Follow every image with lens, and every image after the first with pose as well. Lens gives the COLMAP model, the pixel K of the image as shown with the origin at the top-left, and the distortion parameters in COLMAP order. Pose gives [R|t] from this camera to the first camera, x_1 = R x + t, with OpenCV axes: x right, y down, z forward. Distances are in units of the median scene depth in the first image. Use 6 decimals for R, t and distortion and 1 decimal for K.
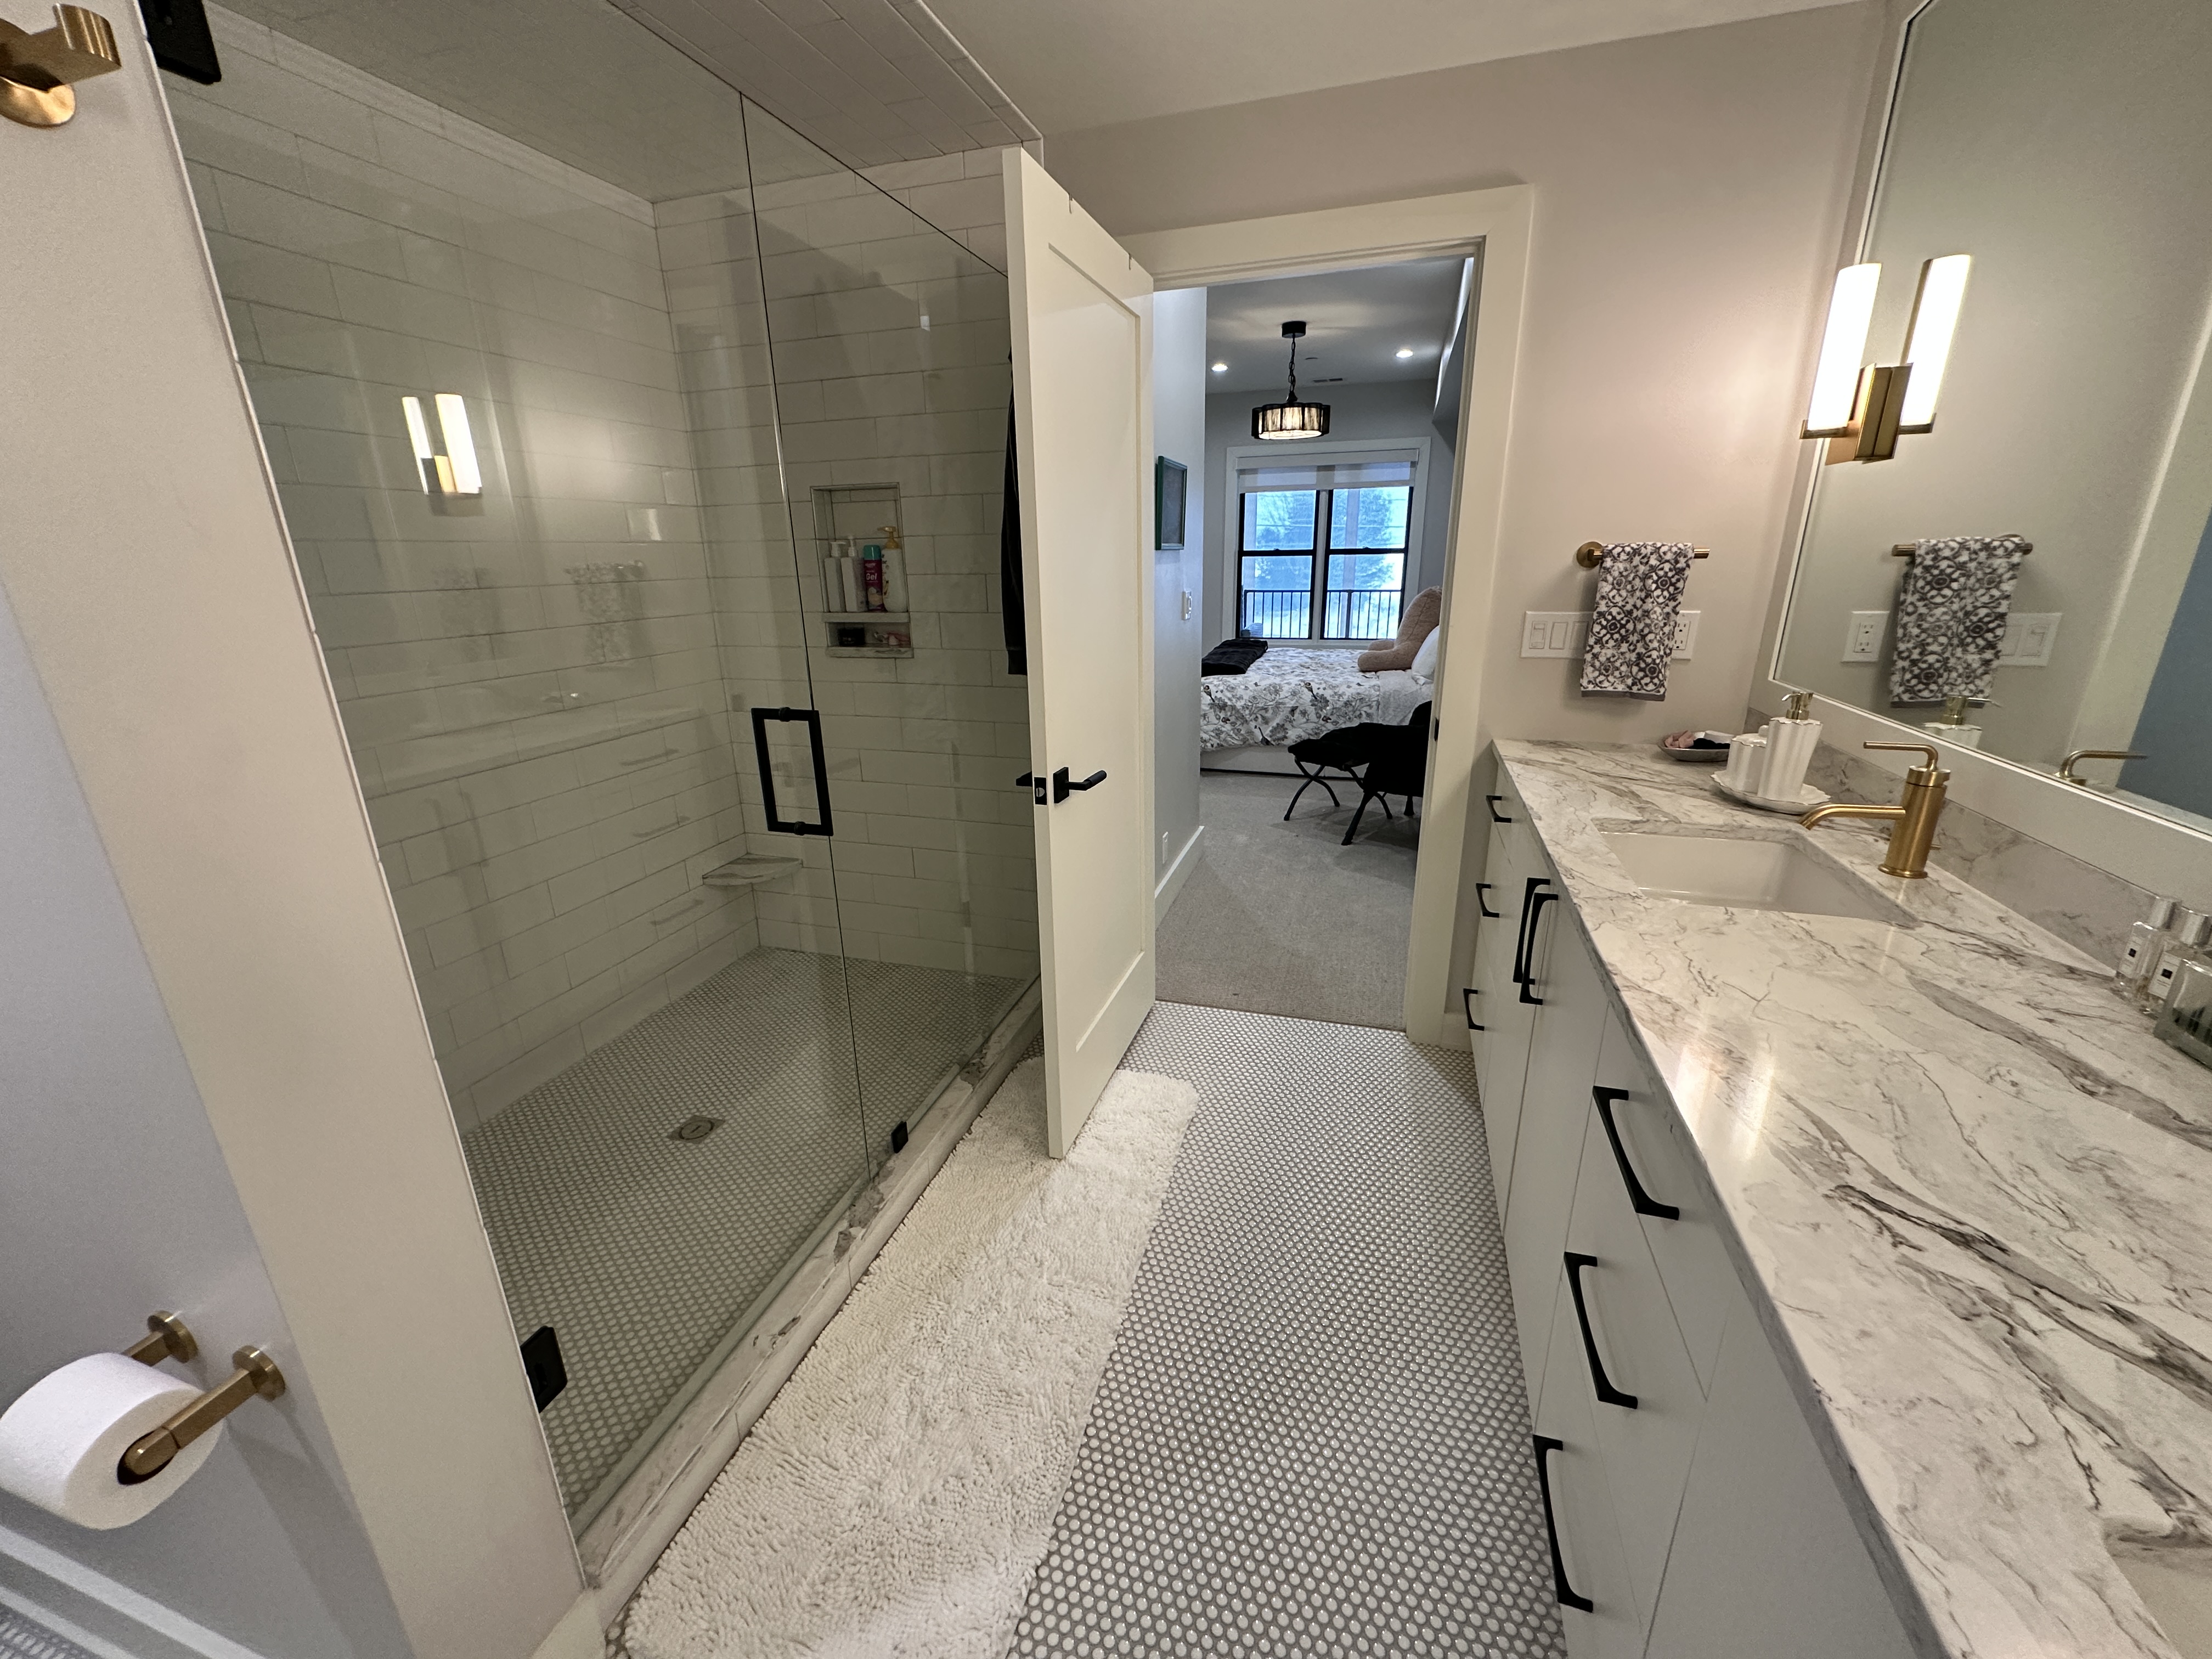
lens RADIAL K [[878.4, 0, 1102.4], [0, 878.4, 823.1], [0, 0, 1]] dist [-0.000471, -0.000272]
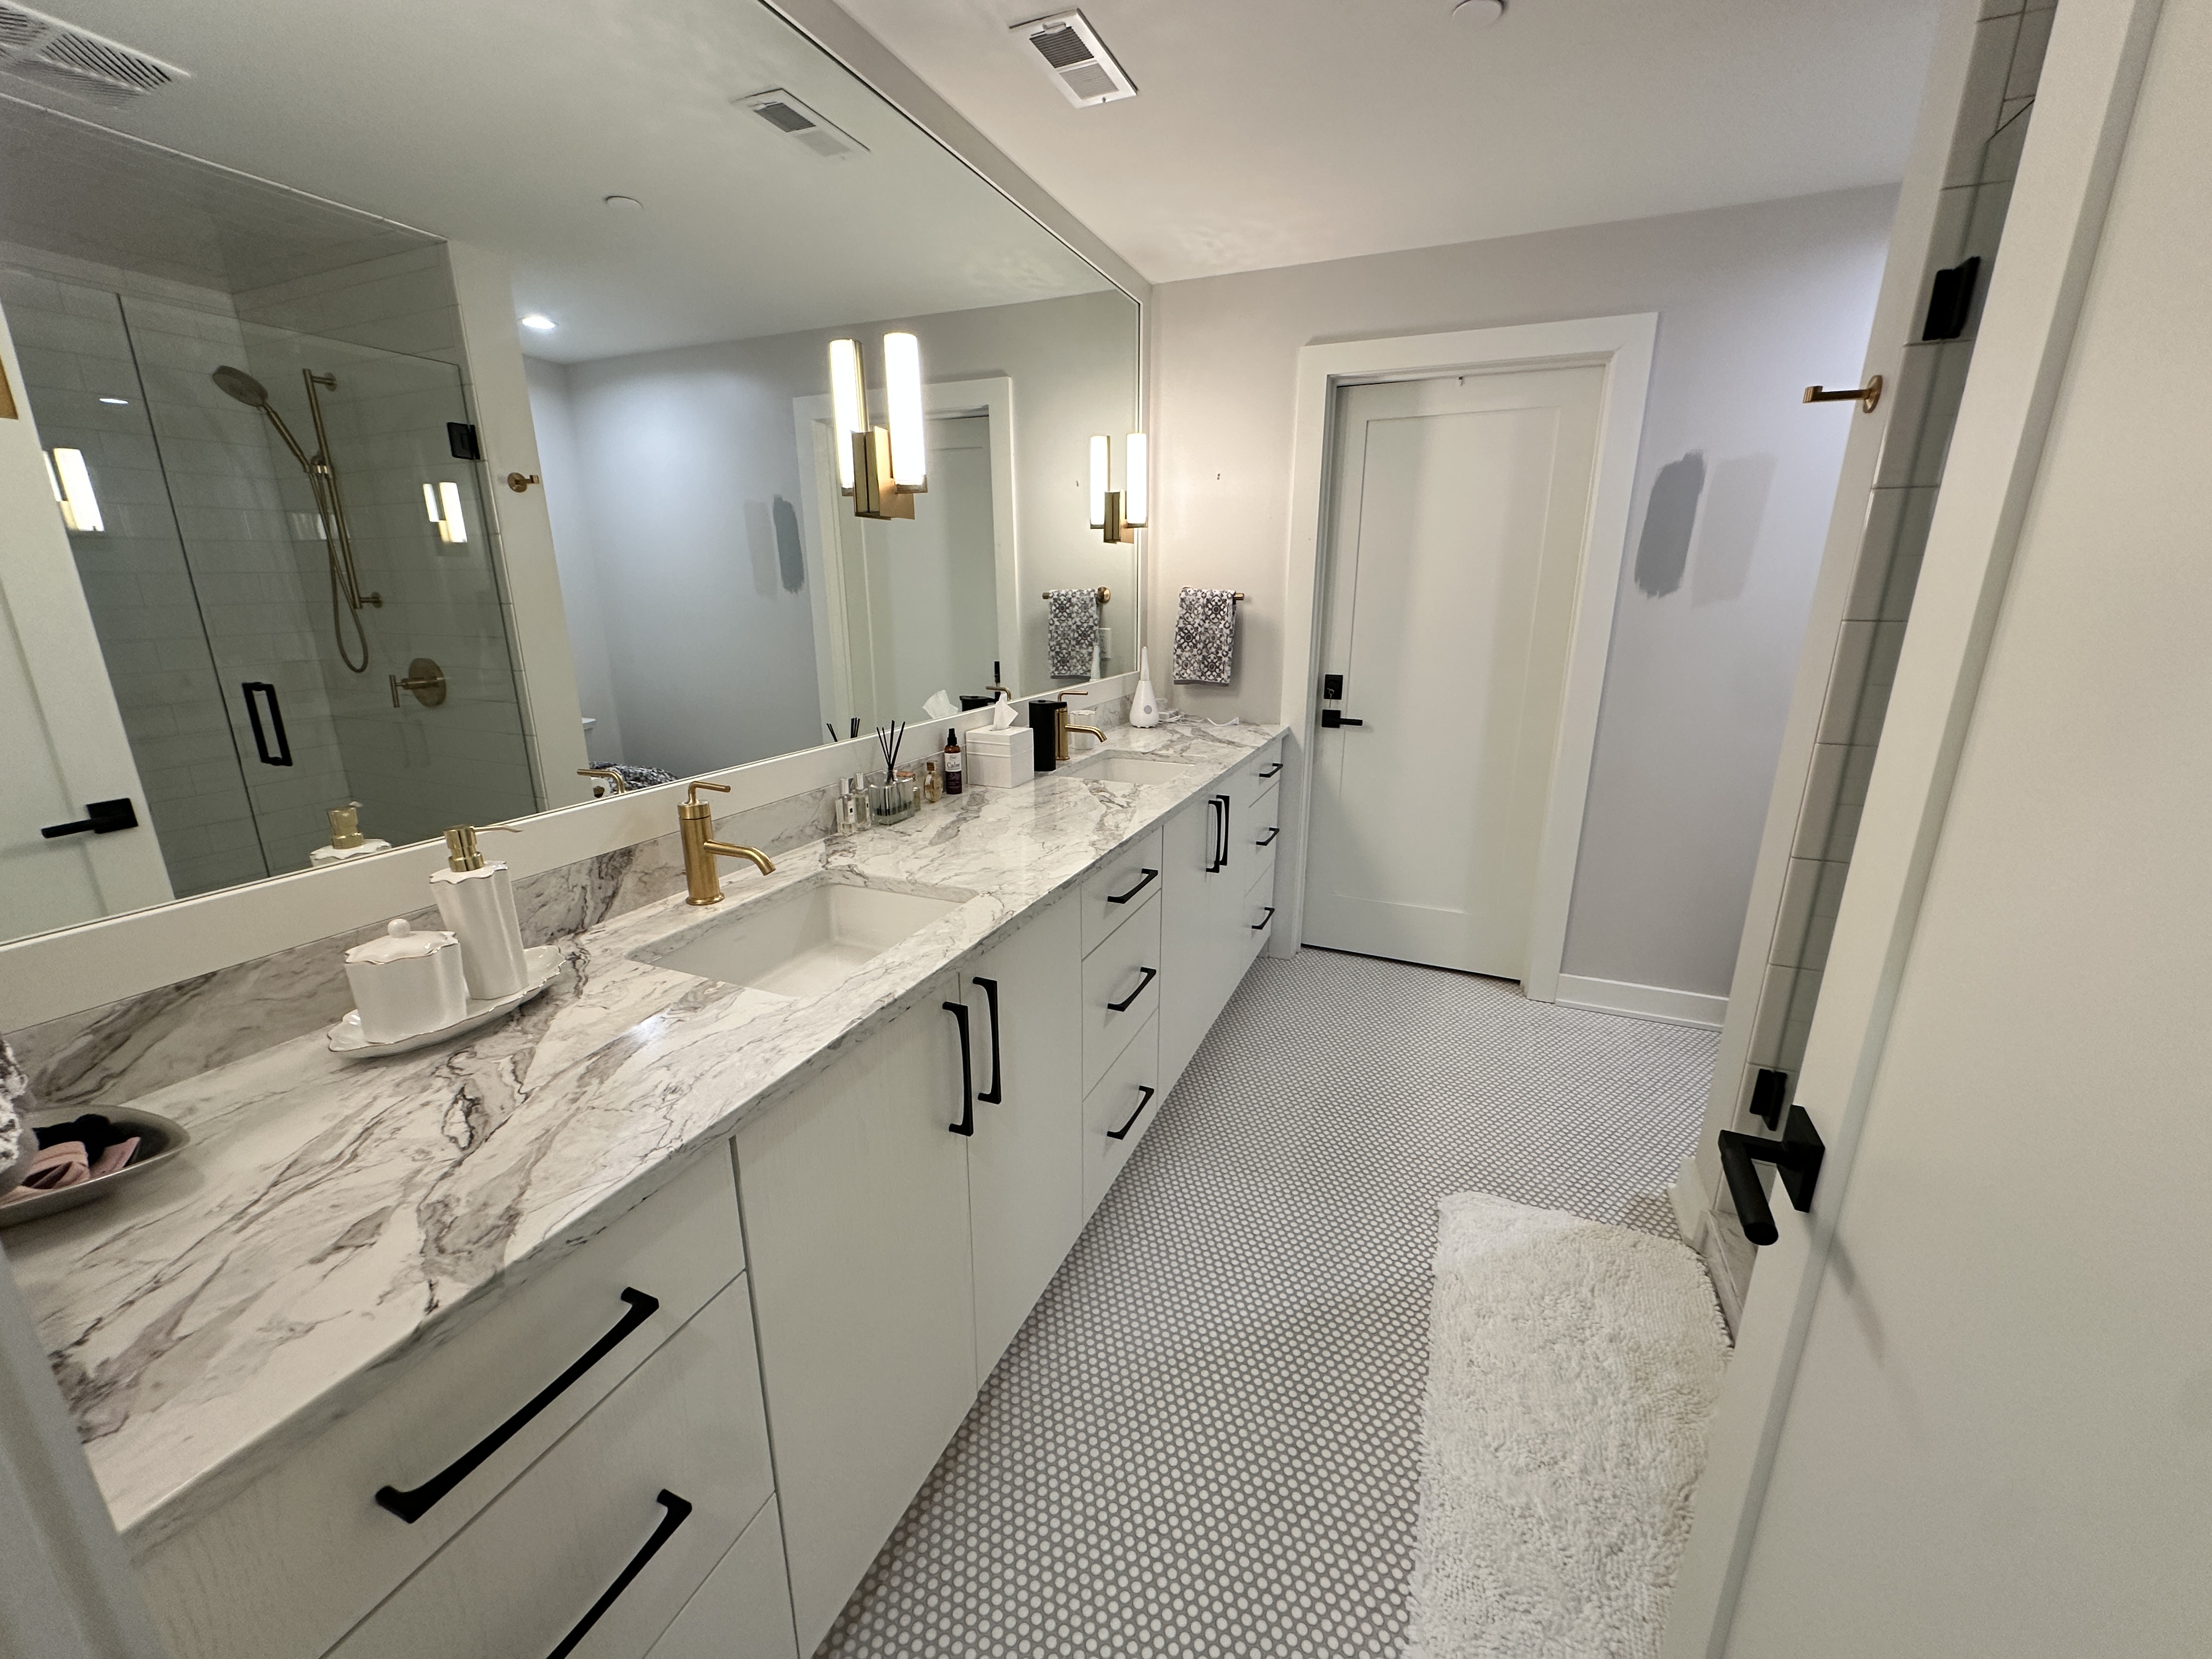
lens RADIAL K [[878.4, 0, 1100.8], [0, 878.4, 829.0], [0, 0, 1]] dist [-0.000471, -0.000272]
pose [[-0.994601, -0.010082, 0.103282, 0.340090], [0.047606, 0.840030, 0.540448, -0.588653], [-0.092209, 0.542447, -0.835015, 1.866715]]
